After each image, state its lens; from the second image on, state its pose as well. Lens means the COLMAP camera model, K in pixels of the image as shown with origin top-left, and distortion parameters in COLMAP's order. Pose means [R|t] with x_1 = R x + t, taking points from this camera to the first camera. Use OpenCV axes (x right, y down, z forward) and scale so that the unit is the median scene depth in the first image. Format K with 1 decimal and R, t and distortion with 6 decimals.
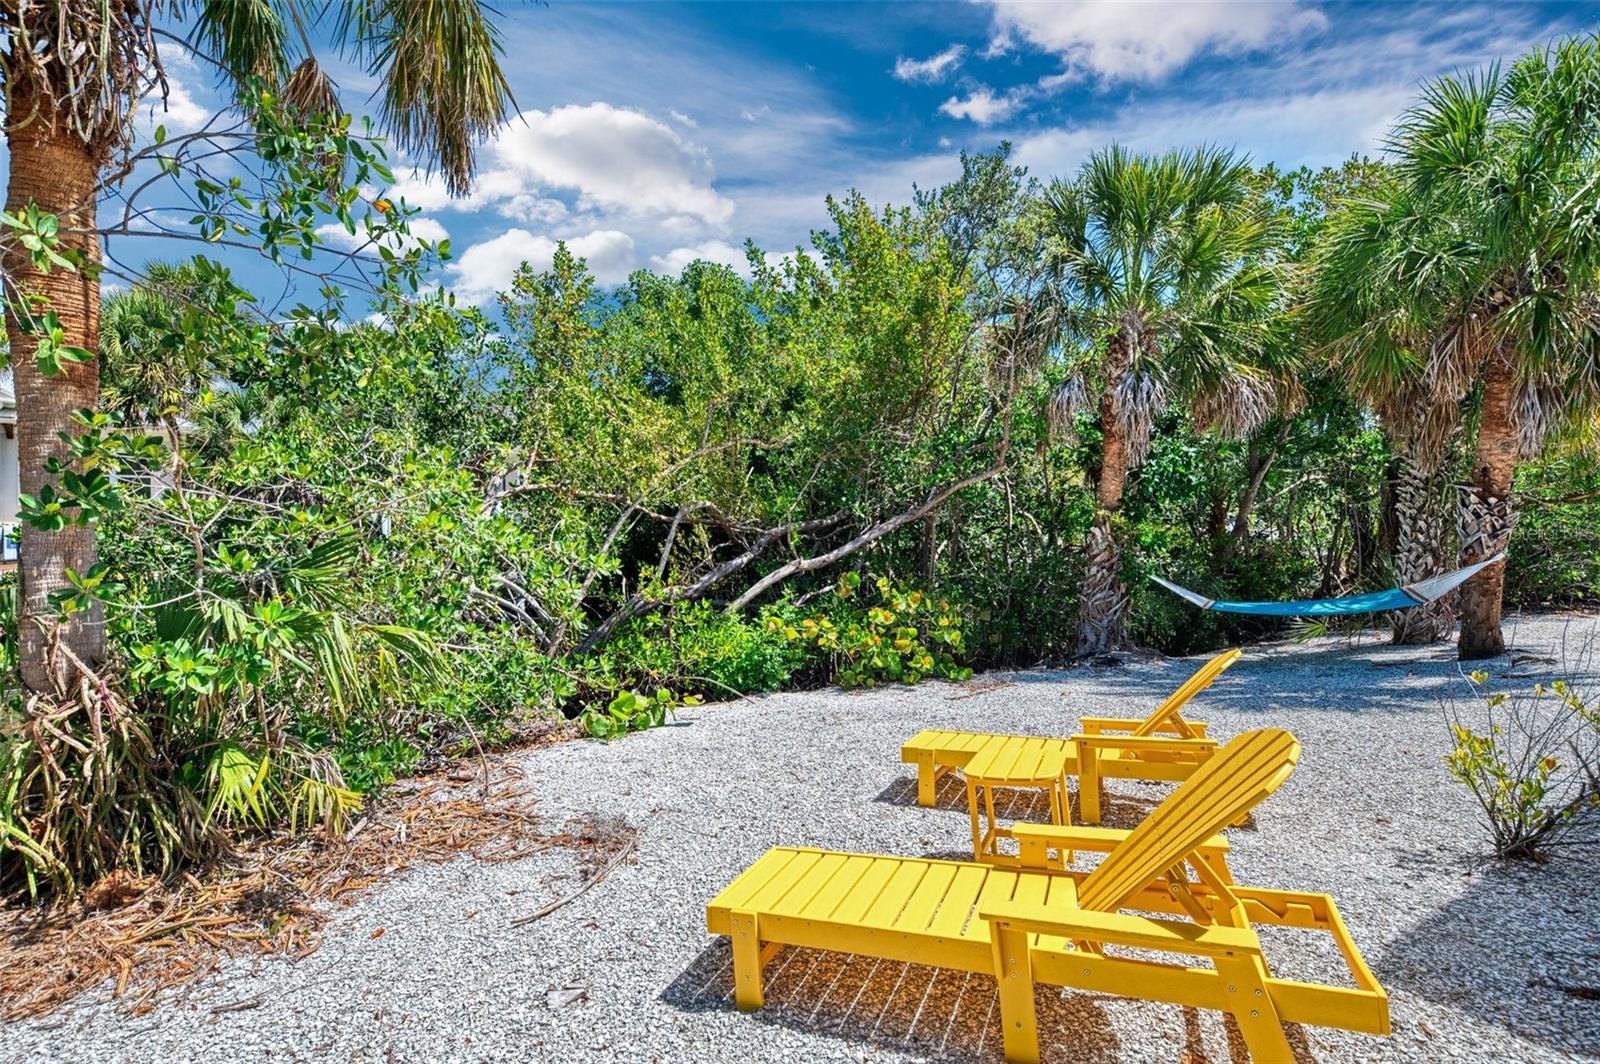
lens RADIAL K [[765.9, 0, 802.6], [0, 765.9, 532.4], [0, 0, 1]] dist [0.000189, 0.001427]
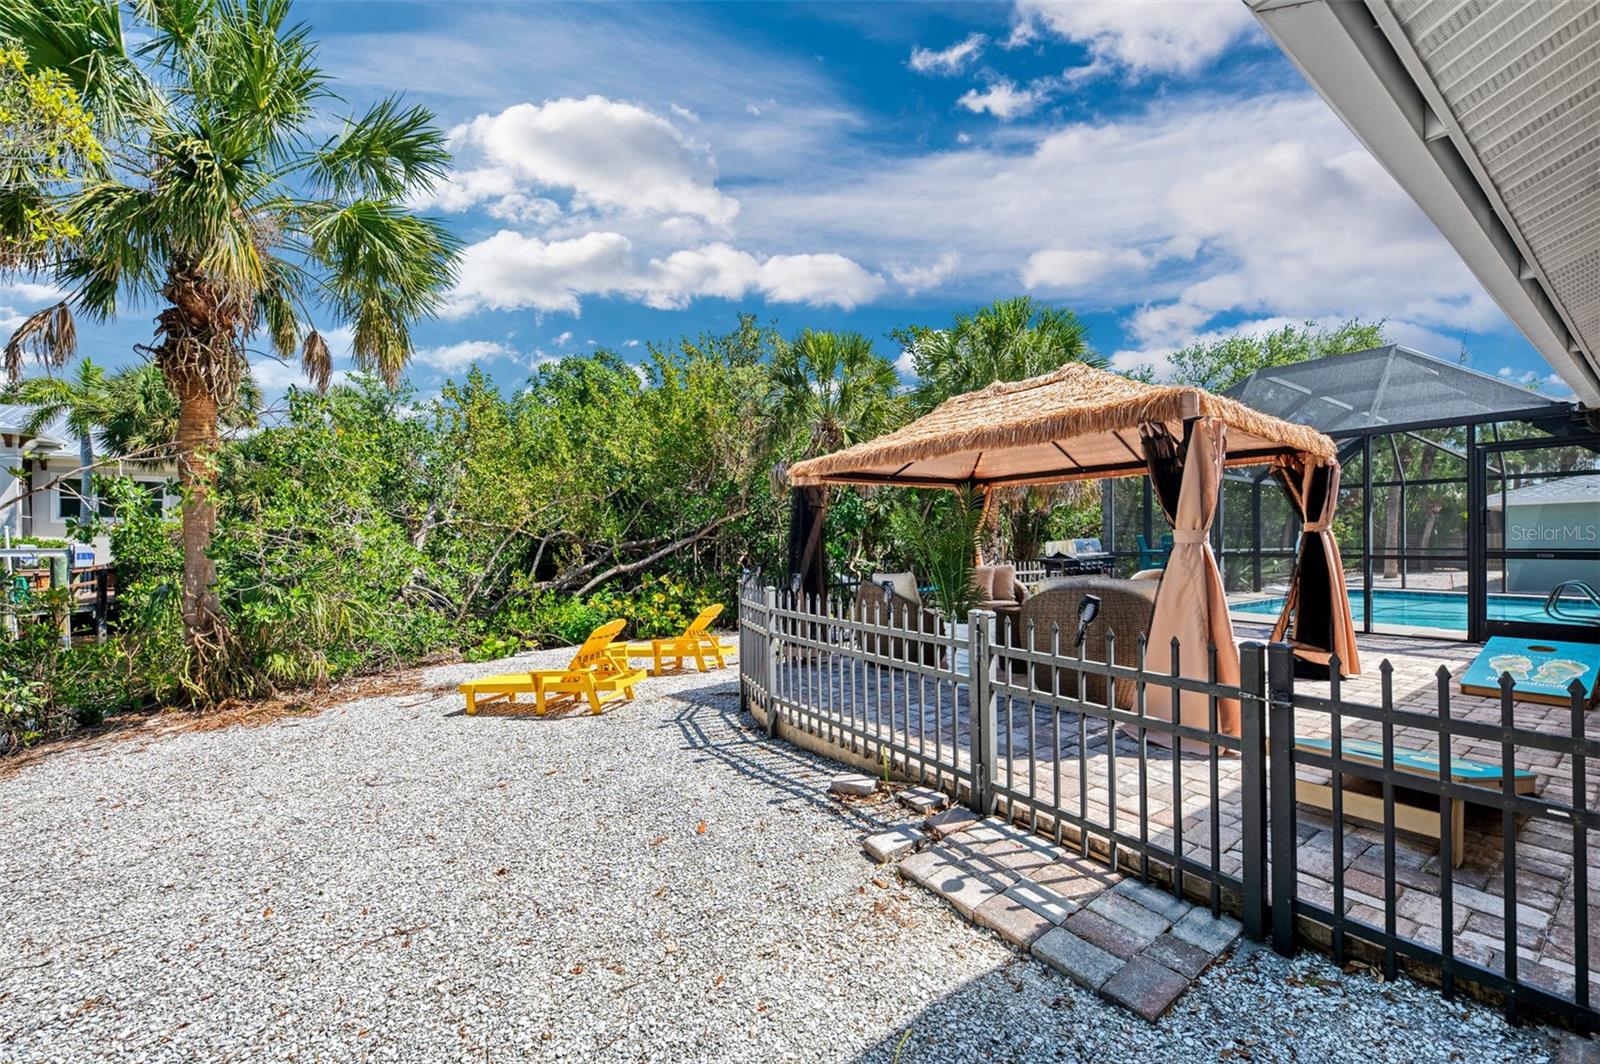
lens RADIAL K [[621.4, 0, 795.8], [0, 621.4, 531.9], [0, 0, 1]] dist [0.002673, 0.000172]
pose [[0.994294, -0.002223, 0.106653, 0.308564], [0.003612, 0.999911, -0.012827, -0.025458], [-0.106615, 0.013139, 0.994214, -0.522333]]
